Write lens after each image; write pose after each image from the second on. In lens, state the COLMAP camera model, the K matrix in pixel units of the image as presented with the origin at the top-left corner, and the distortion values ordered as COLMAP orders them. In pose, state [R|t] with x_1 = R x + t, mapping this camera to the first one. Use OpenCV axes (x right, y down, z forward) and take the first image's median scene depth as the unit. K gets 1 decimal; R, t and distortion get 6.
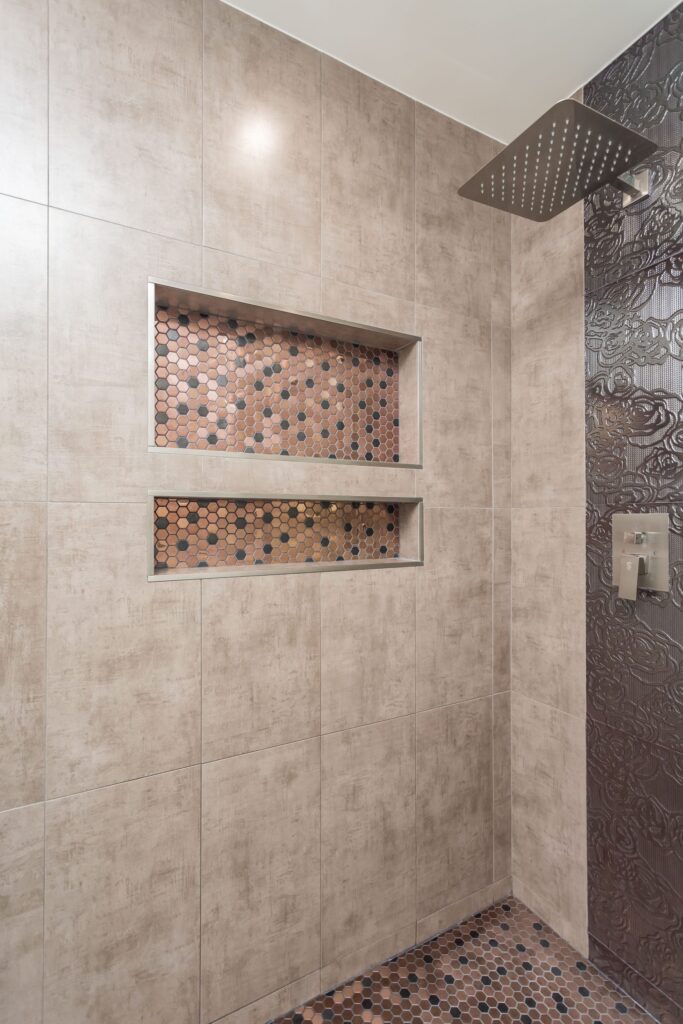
lens RADIAL K [[500.6, 0, 328.0], [0, 500.6, 517.3], [0, 0, 1]] dist [-0.004036, 0.004120]
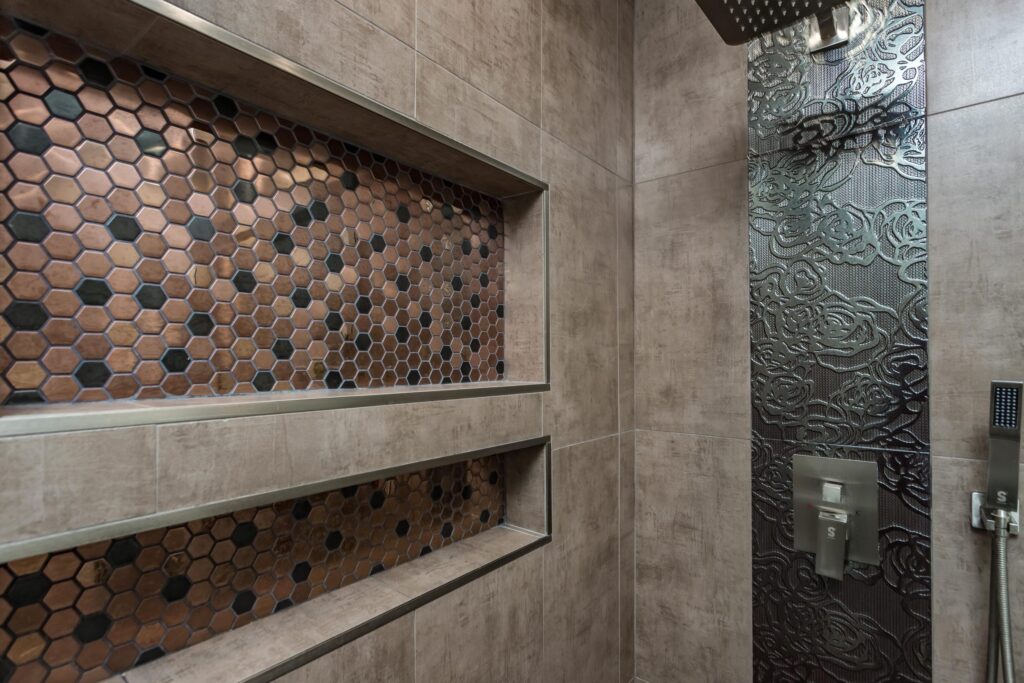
lens RADIAL K [[522.6, 0, 505.8], [0, 522.6, 353.7], [0, 0, 1]] dist [-0.005513, 0.001663]
pose [[0.916783, 0.002322, 0.399378, -0.137519], [-0.000615, 0.999990, -0.004403, -0.147908], [-0.399384, 0.003790, 0.916776, 0.431144]]
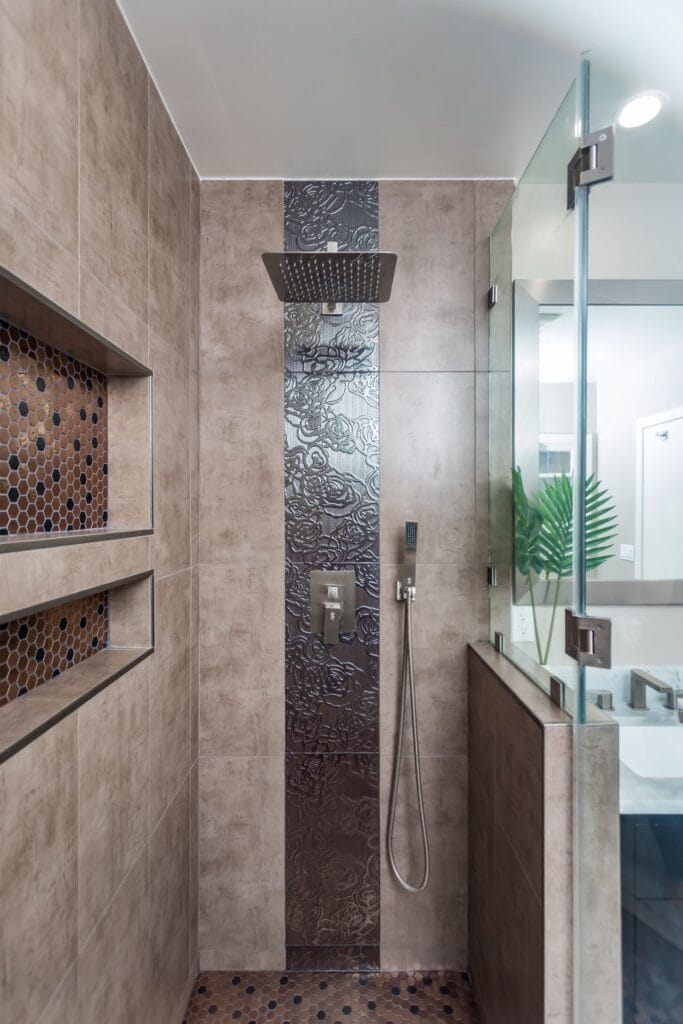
lens RADIAL K [[500.6, 0, 362.2], [0, 500.6, 506.9], [0, 0, 1]] dist [-0.004036, 0.004120]
pose [[0.454389, 0.002342, 0.890800, -0.397575], [-0.006266, 0.999980, 0.000567, -0.150768], [-0.890782, -0.005839, 0.454394, 0.346593]]
